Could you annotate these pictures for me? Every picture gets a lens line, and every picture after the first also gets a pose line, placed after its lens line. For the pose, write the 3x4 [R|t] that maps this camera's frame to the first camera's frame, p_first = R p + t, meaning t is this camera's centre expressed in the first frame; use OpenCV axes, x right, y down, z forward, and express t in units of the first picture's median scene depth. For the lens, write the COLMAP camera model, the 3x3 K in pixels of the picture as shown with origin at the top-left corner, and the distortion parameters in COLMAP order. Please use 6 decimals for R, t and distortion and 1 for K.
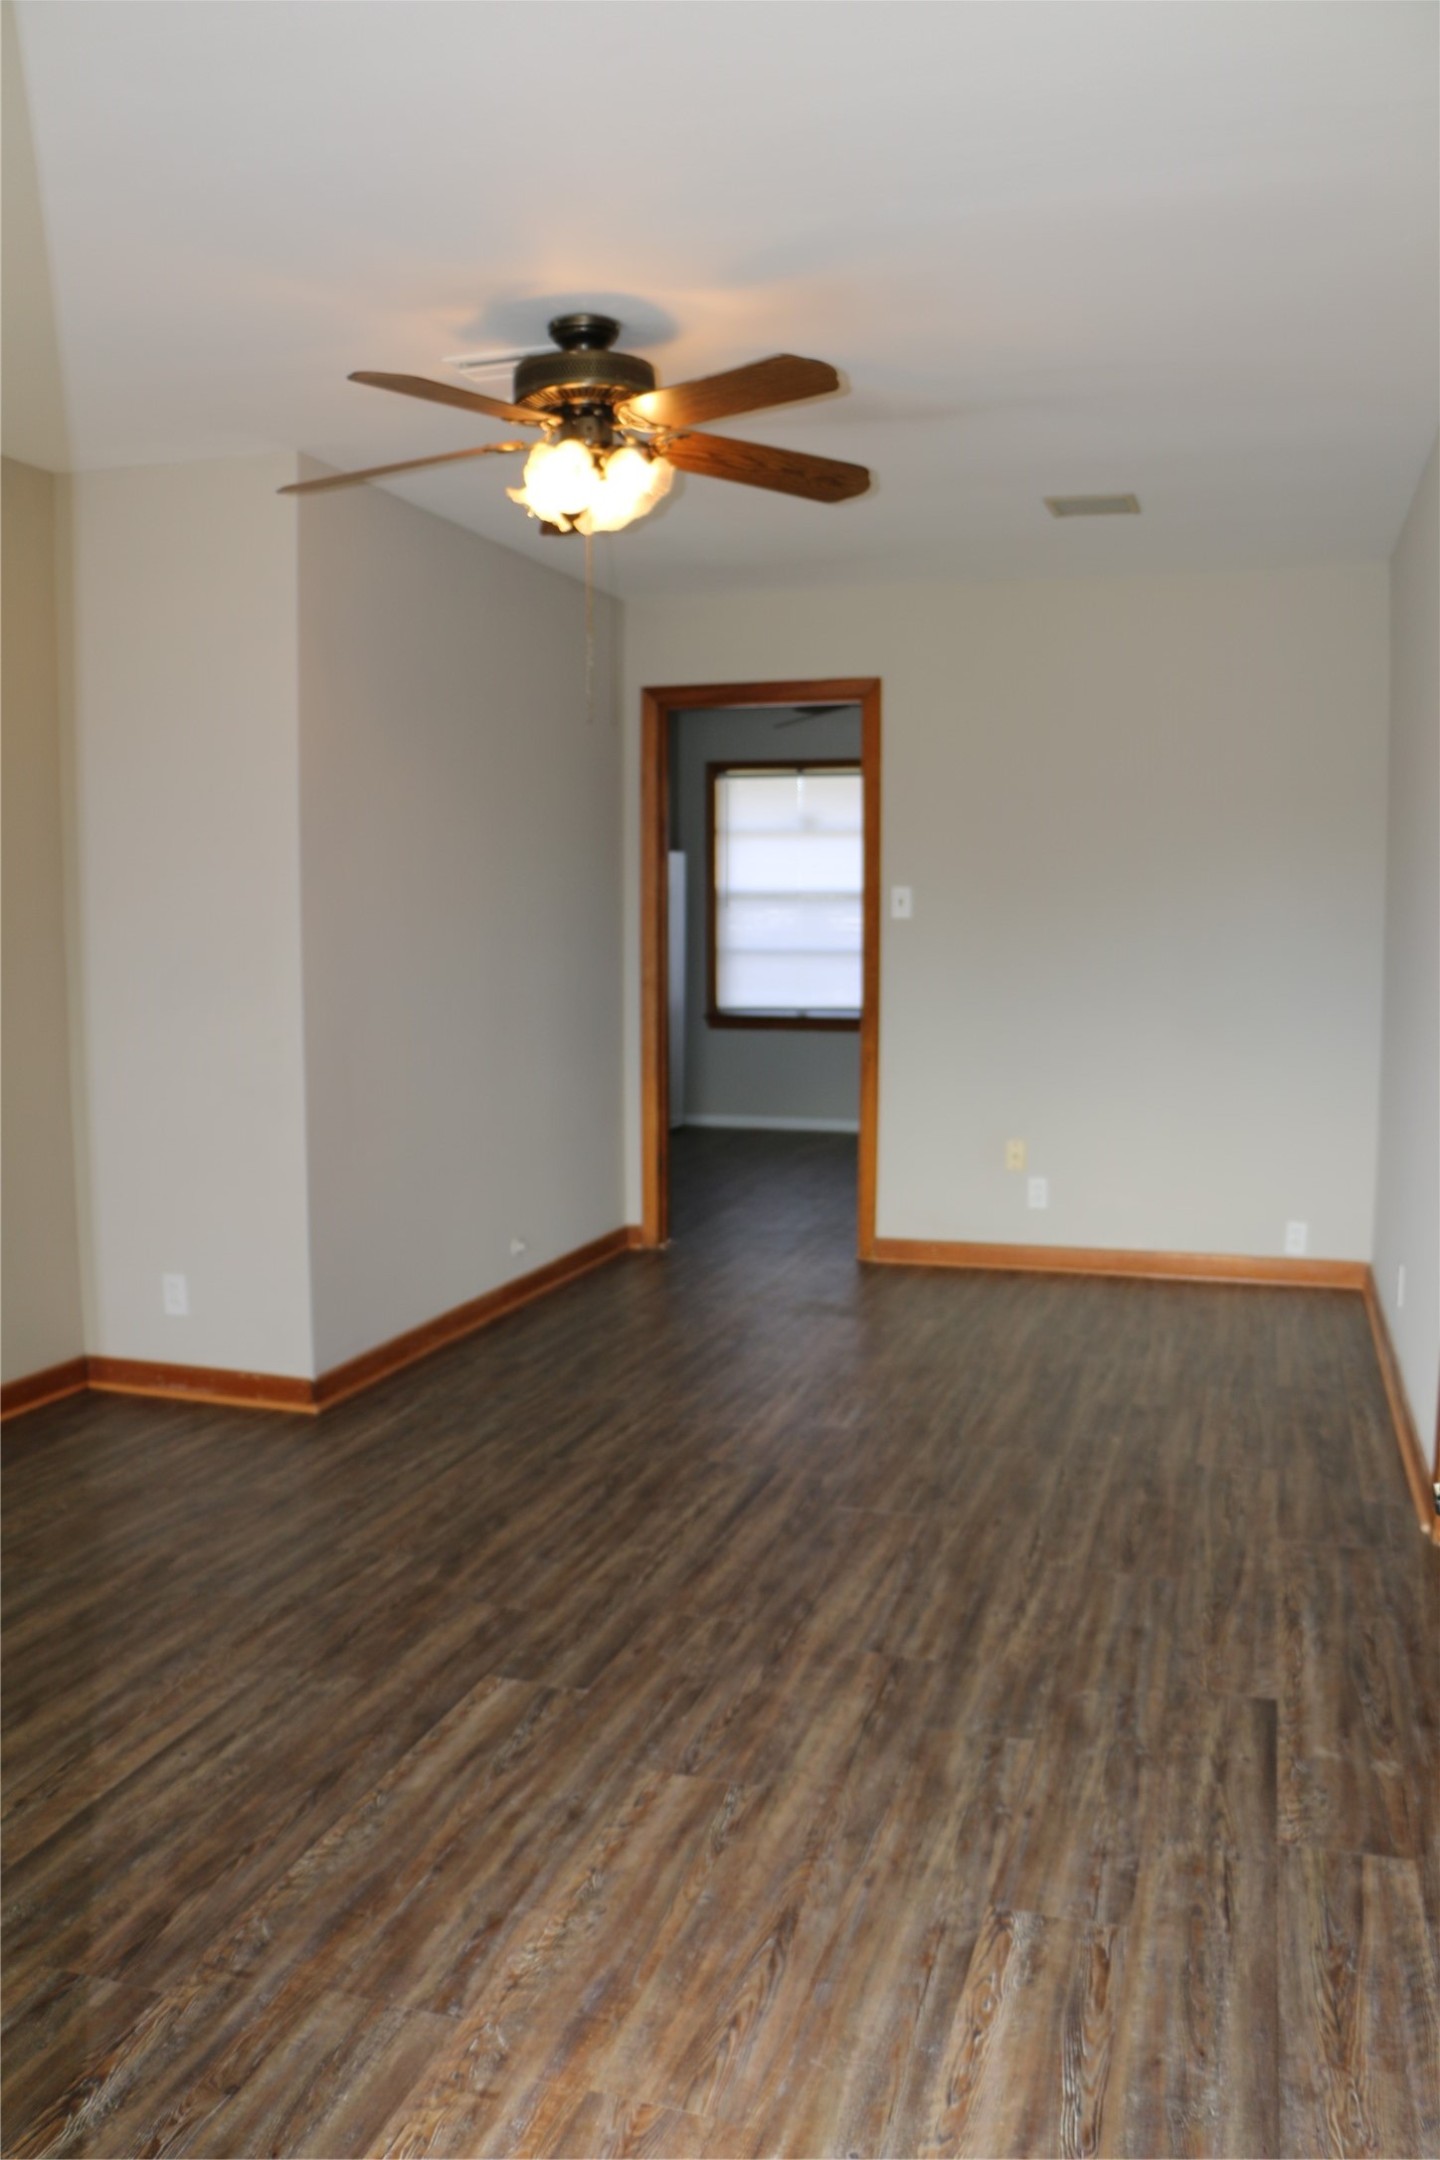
lens RADIAL K [[1751.9, 0, 720.0], [0, 1751.9, 1080.0], [0, 0, 1]] dist [-0.187818, 0.158626]
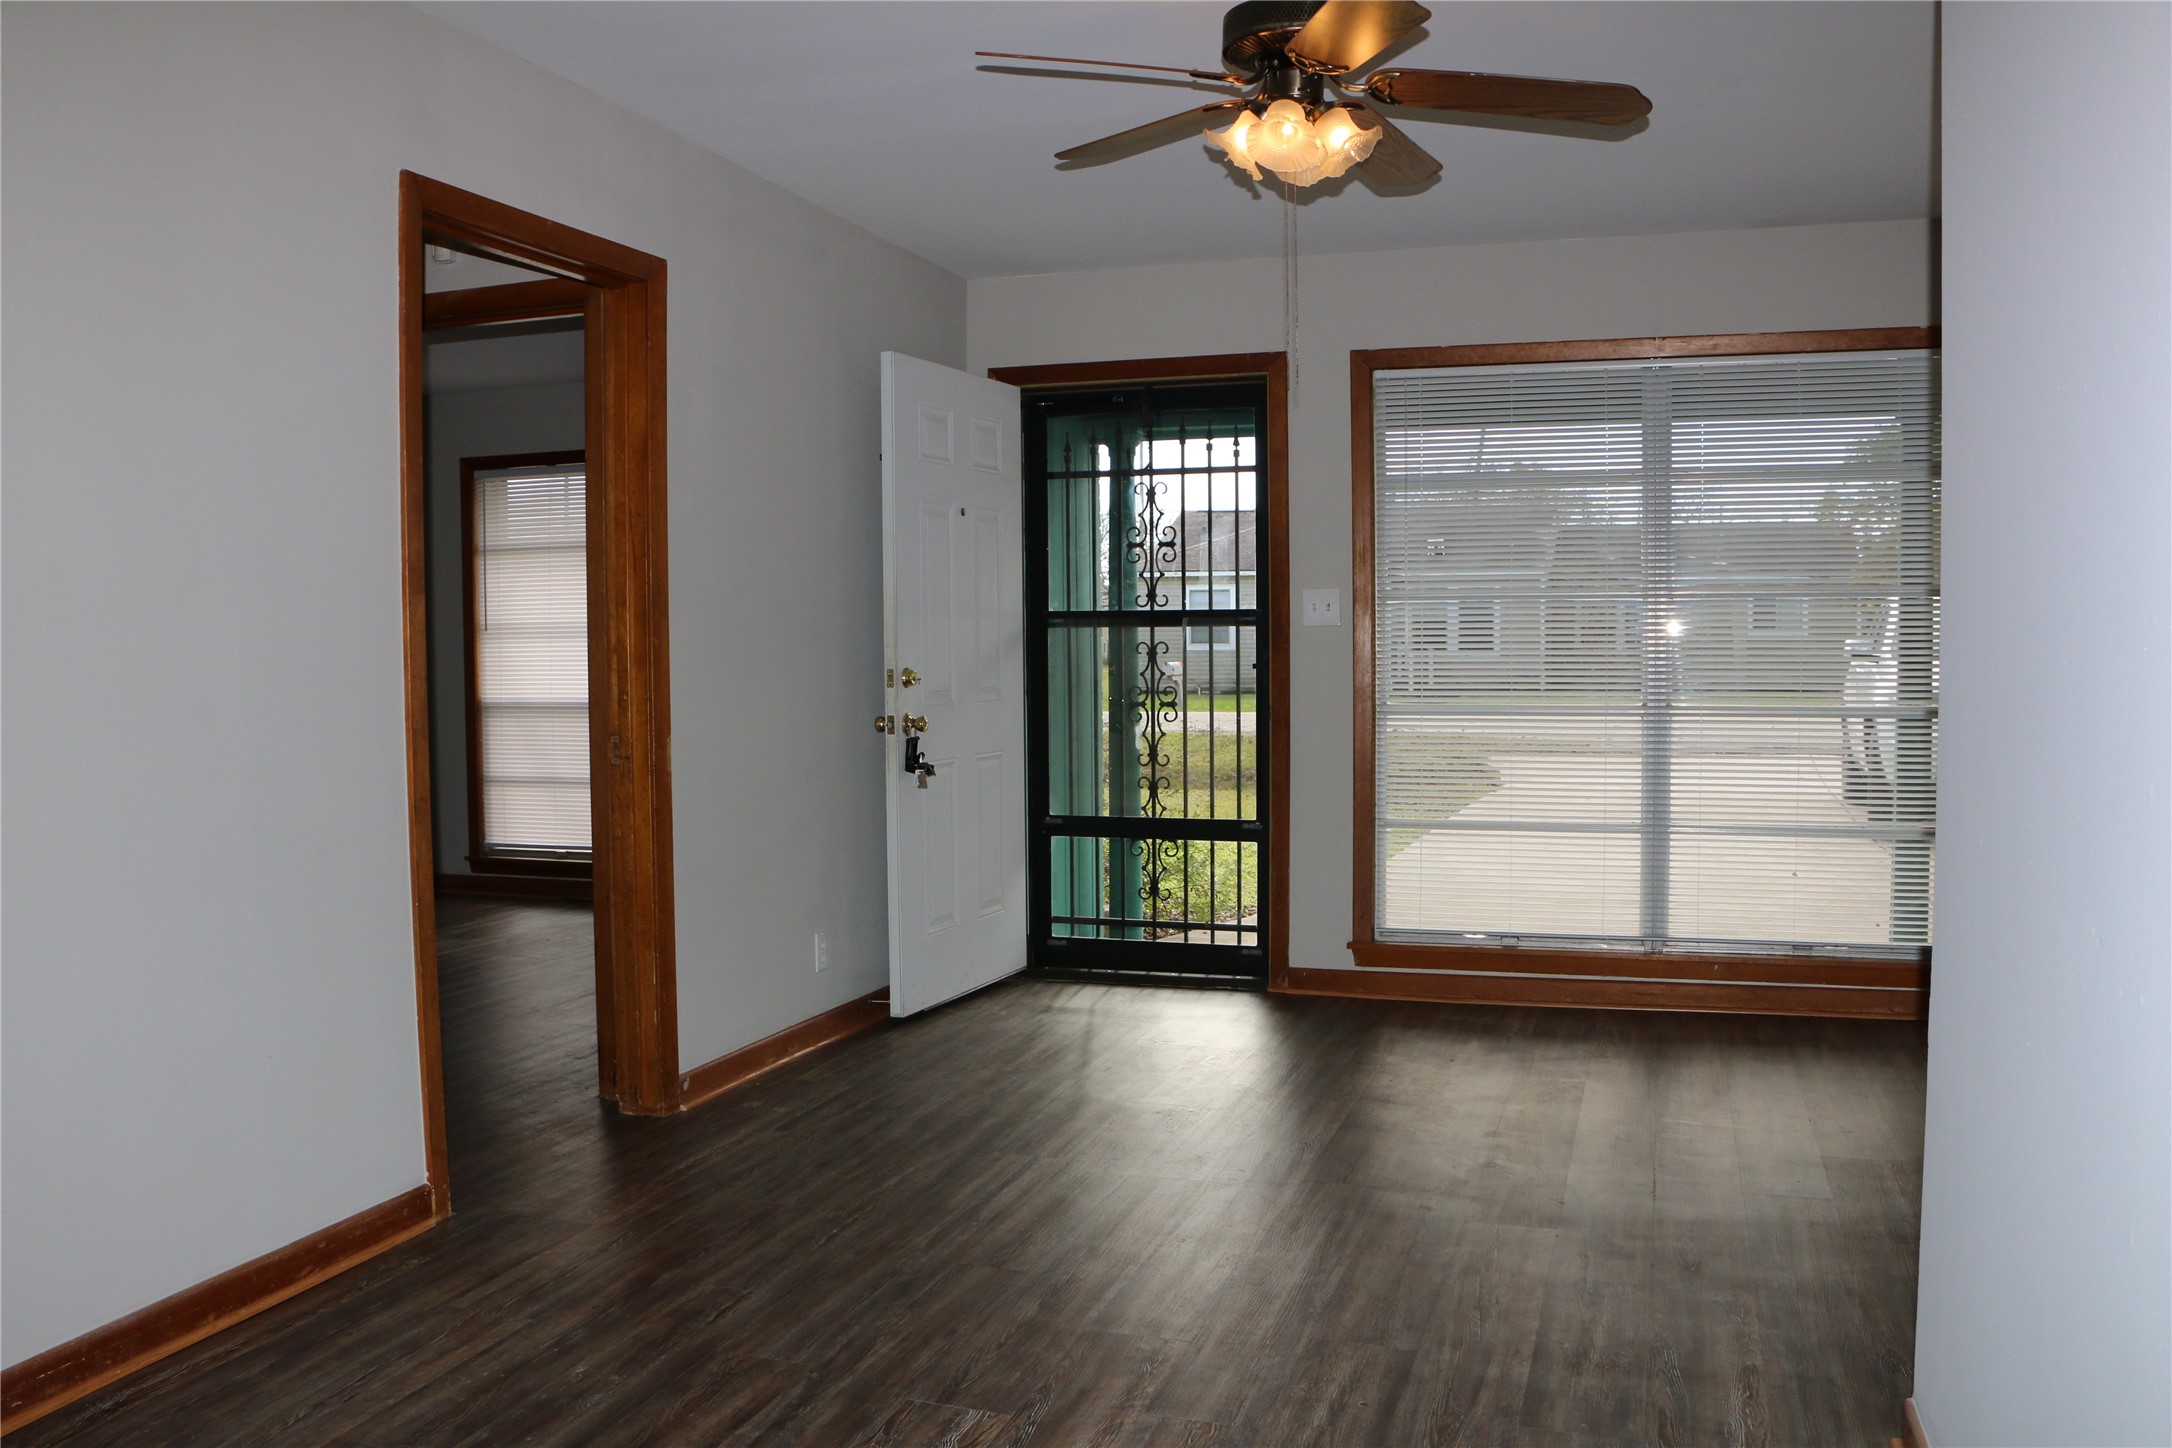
lens RADIAL K [[1761.6, 0, 1086.0], [0, 1761.6, 724.0], [0, 0, 1]] dist [-0.187818, 0.158626]
pose [[-0.999831, 0.008427, 0.016308, 0.028345], [0.010823, 0.988181, 0.152910, -0.177758], [-0.014827, 0.153061, -0.988106, 2.104041]]
